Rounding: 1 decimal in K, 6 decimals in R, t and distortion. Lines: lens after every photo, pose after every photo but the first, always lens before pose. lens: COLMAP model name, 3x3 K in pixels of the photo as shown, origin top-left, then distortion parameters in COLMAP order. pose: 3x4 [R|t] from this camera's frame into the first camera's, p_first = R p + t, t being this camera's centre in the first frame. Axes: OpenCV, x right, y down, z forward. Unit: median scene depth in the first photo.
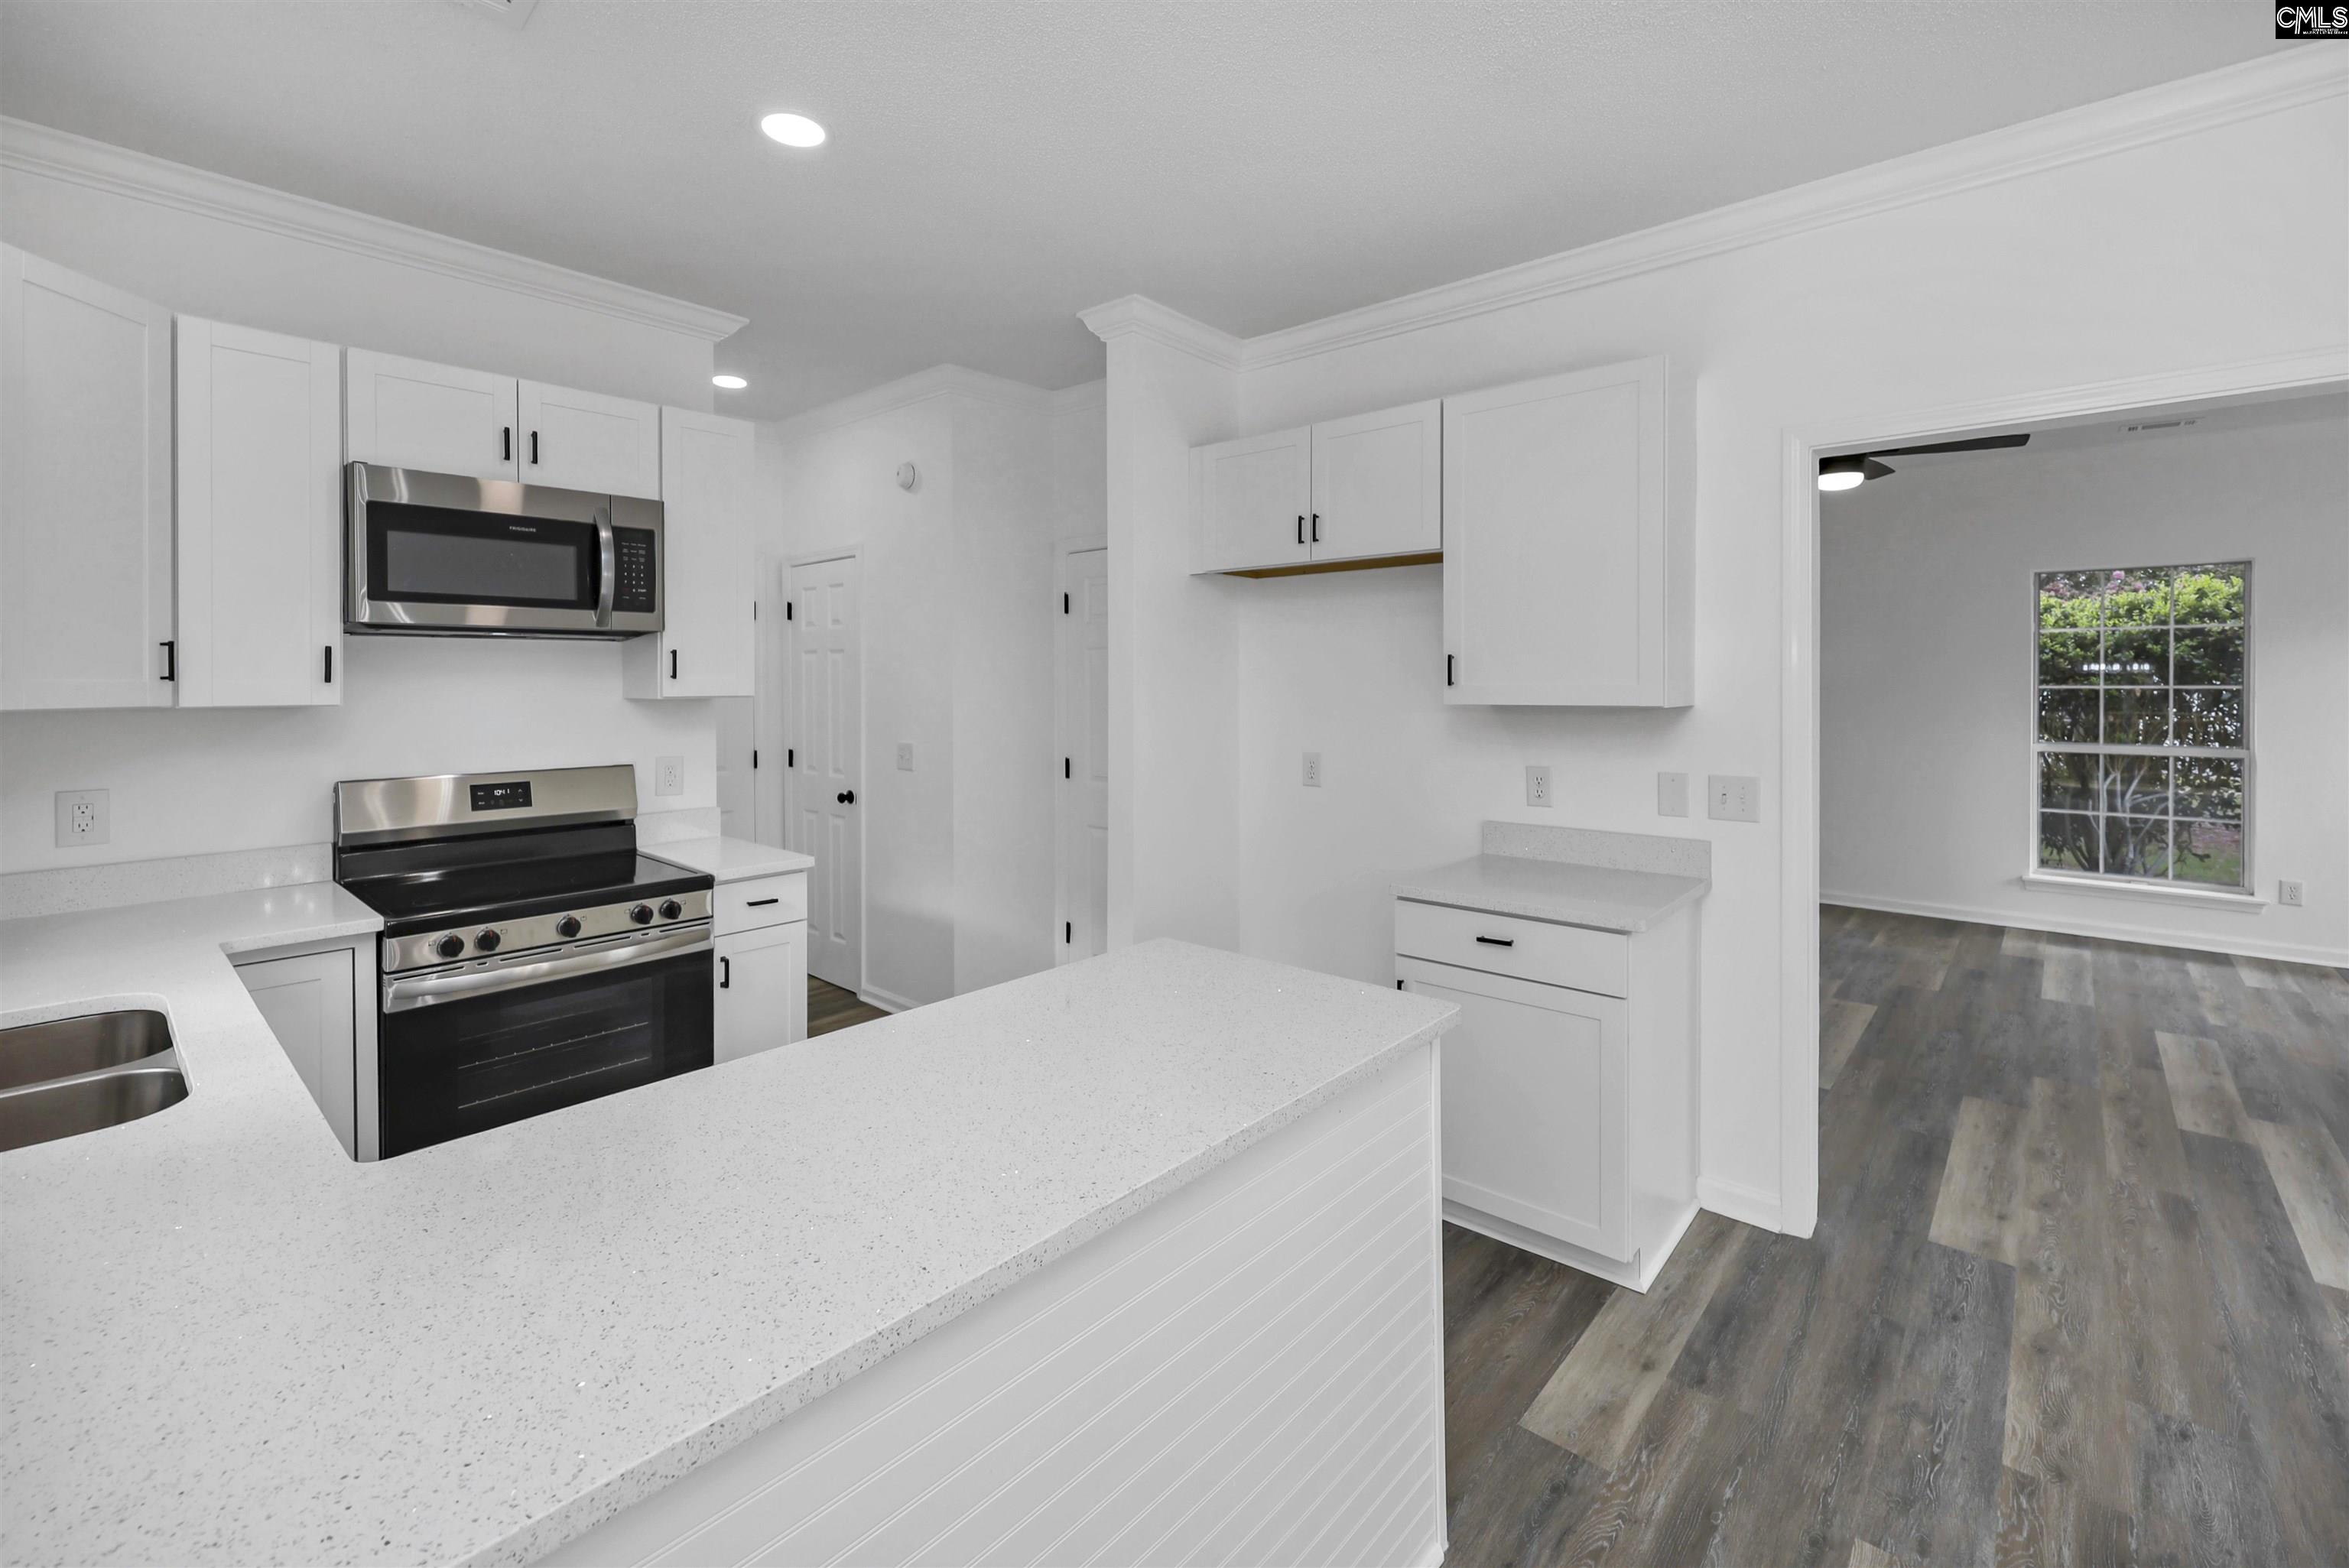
lens RADIAL K [[986.5, 0, 1158.6], [0, 986.5, 682.8], [0, 0, 1]] dist [-0.004302, 0.000809]
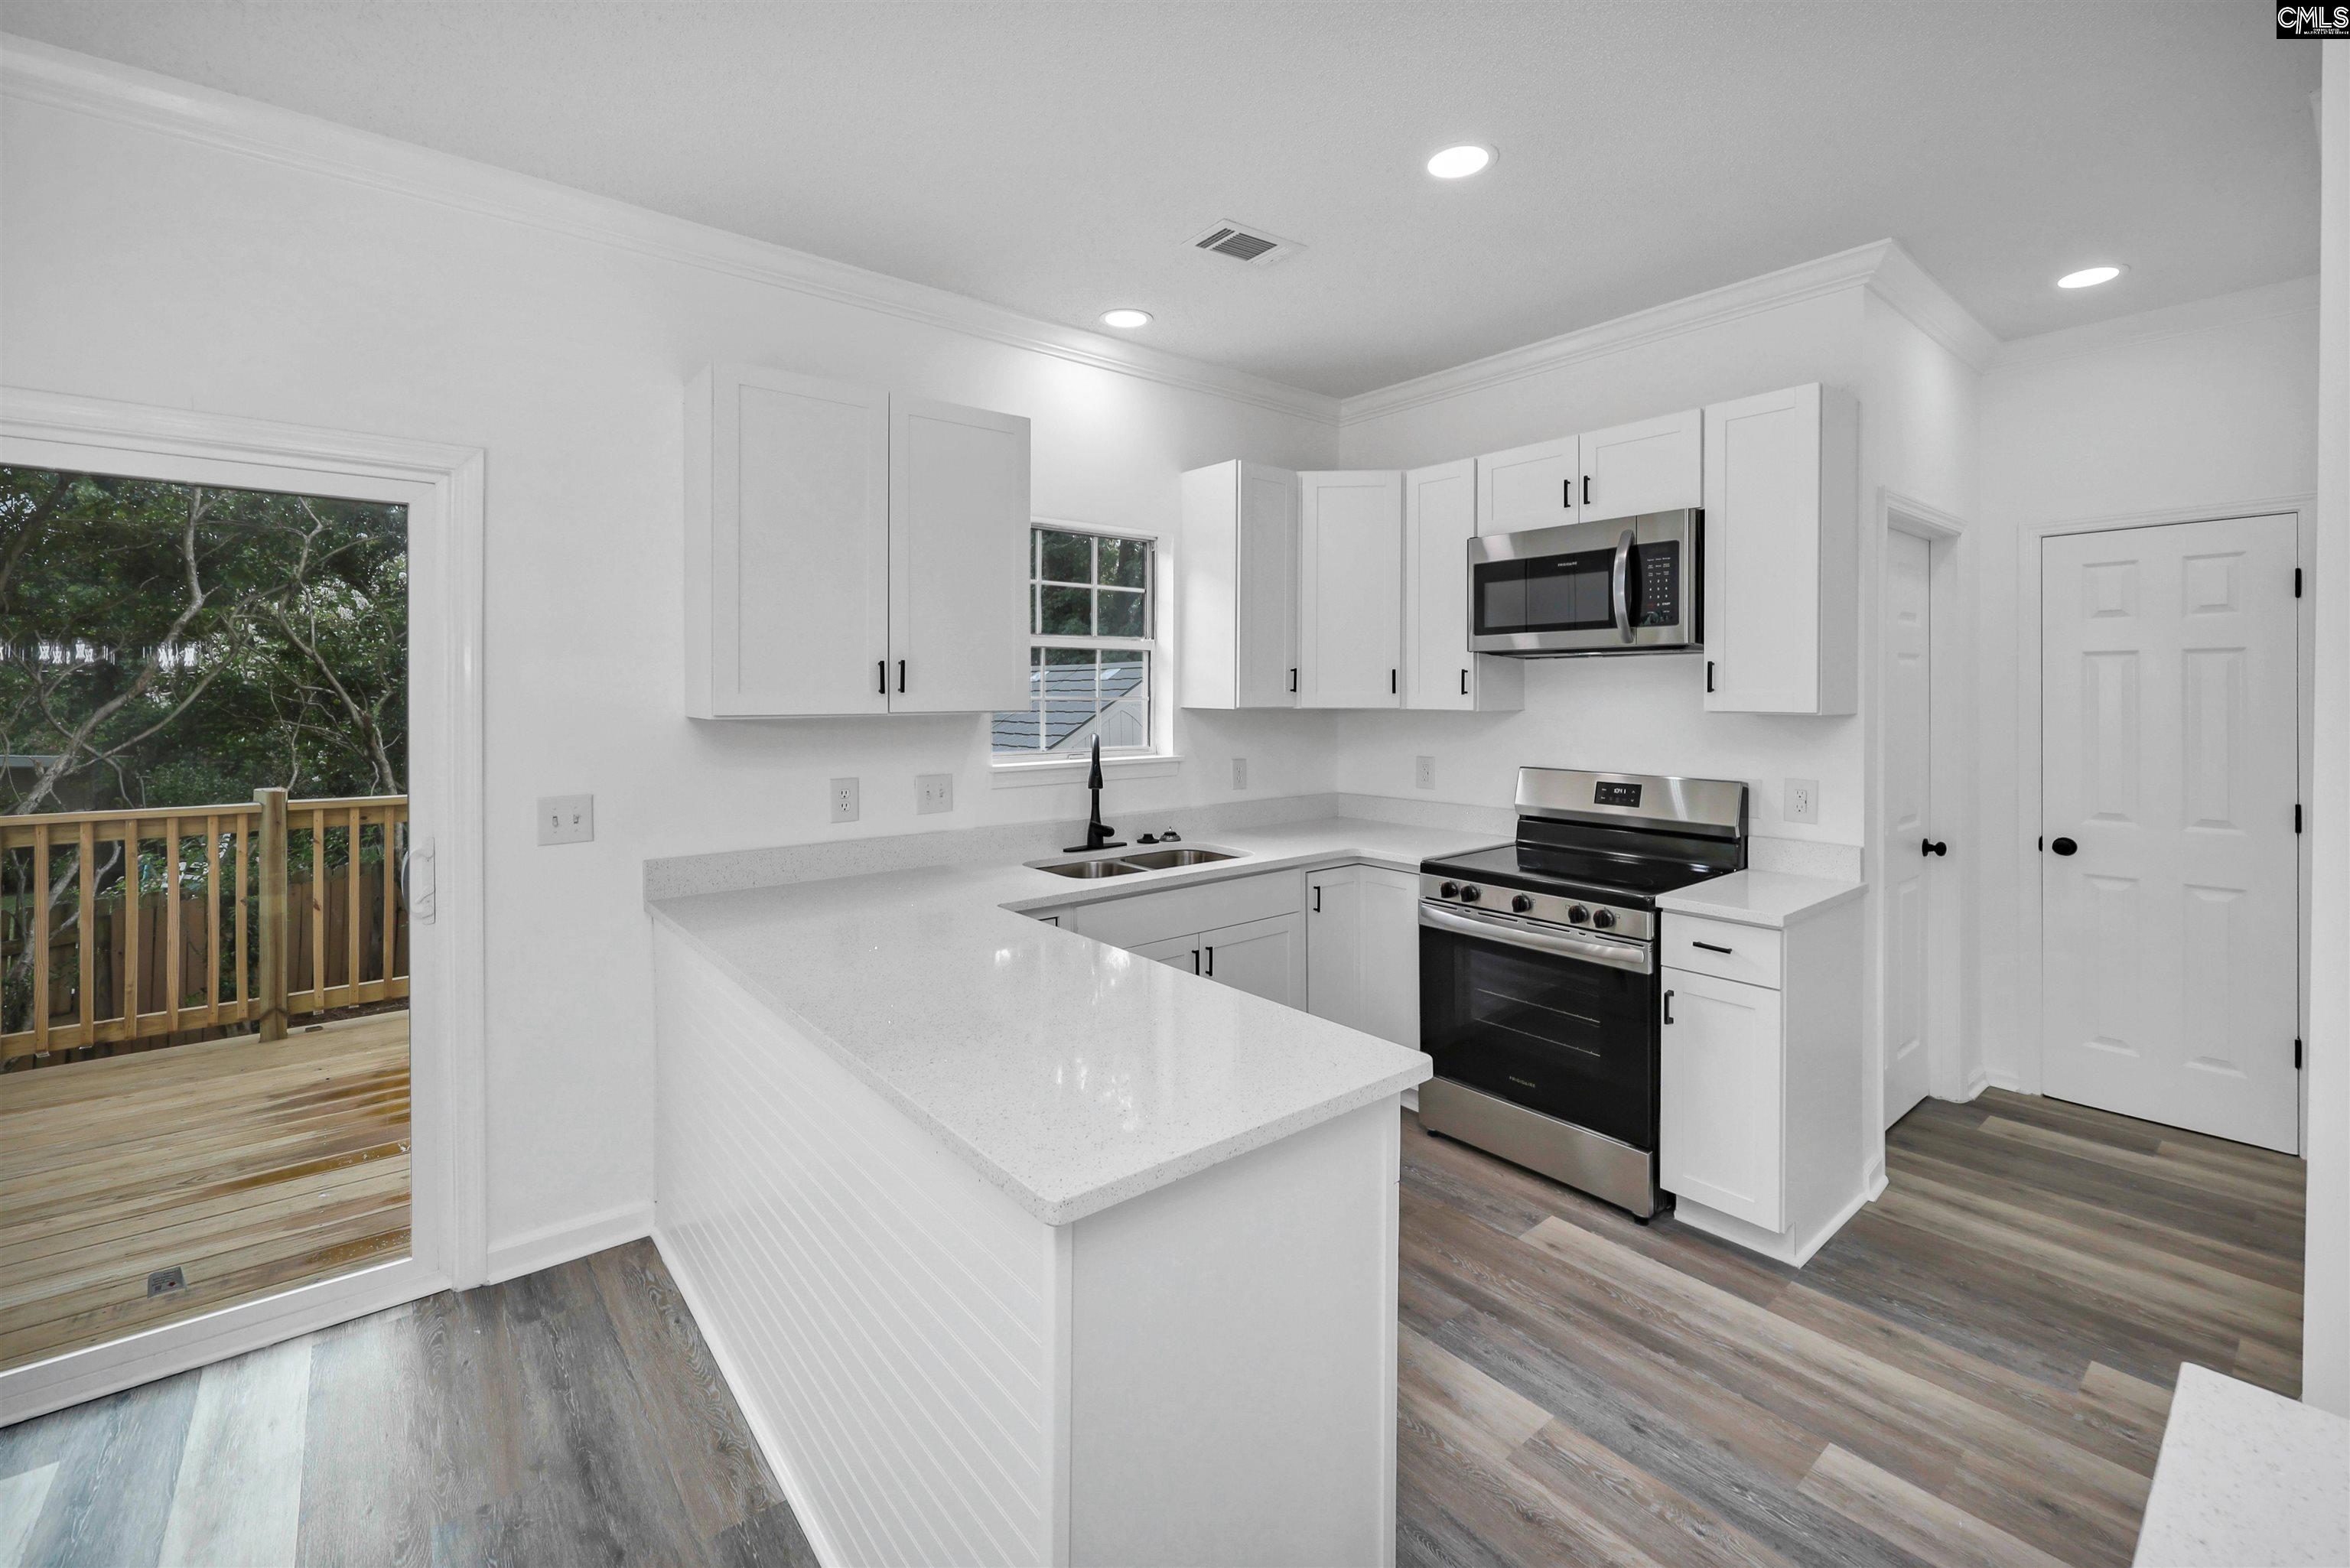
lens RADIAL K [[986.9, 0, 1164.8], [0, 986.9, 699.4], [0, 0, 1]] dist [-0.004302, 0.000809]
pose [[-0.160918, 0.010705, -0.986910, 0.574967], [-0.006056, 0.999912, 0.011834, -0.006033], [0.986949, 0.007881, -0.160839, 0.703494]]
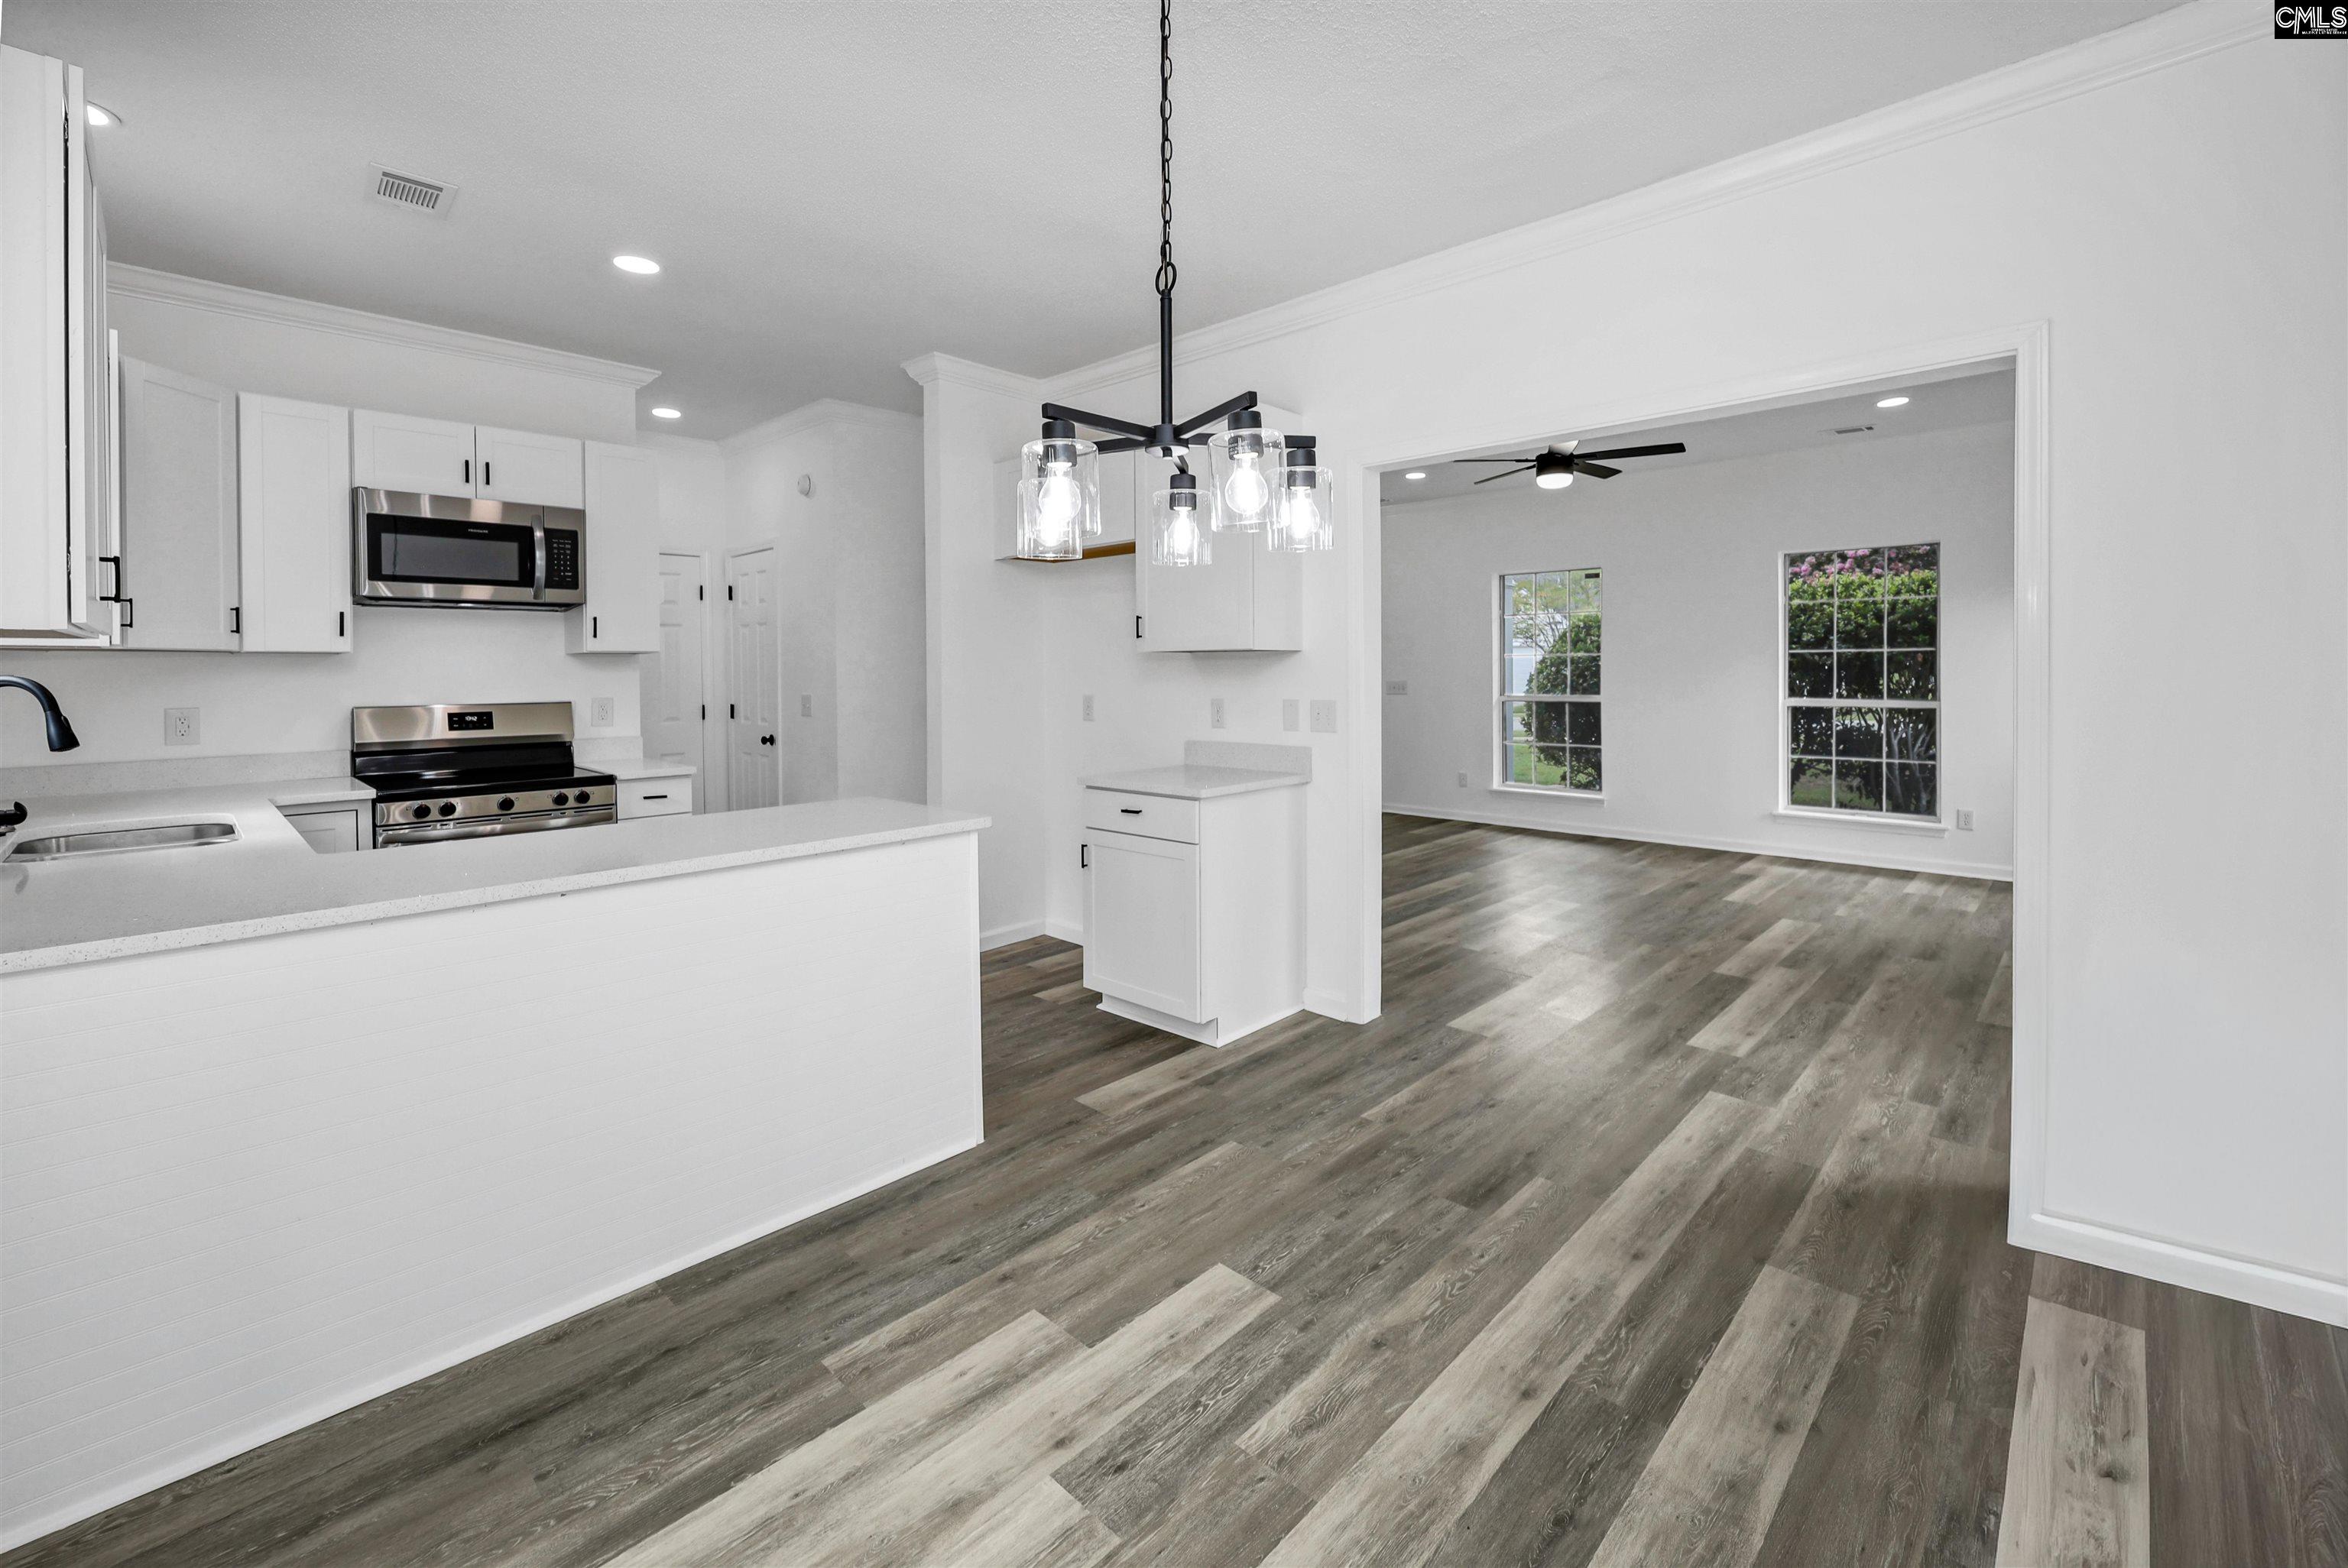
lens RADIAL K [[986.0, 0, 1191.3], [0, 986.0, 678.9], [0, 0, 1]] dist [-0.004302, 0.000809]
pose [[0.999563, -0.003960, -0.029289, 0.427154], [0.004156, 0.999969, 0.006639, 0.053013], [0.029262, -0.006758, 0.999549, -0.396821]]
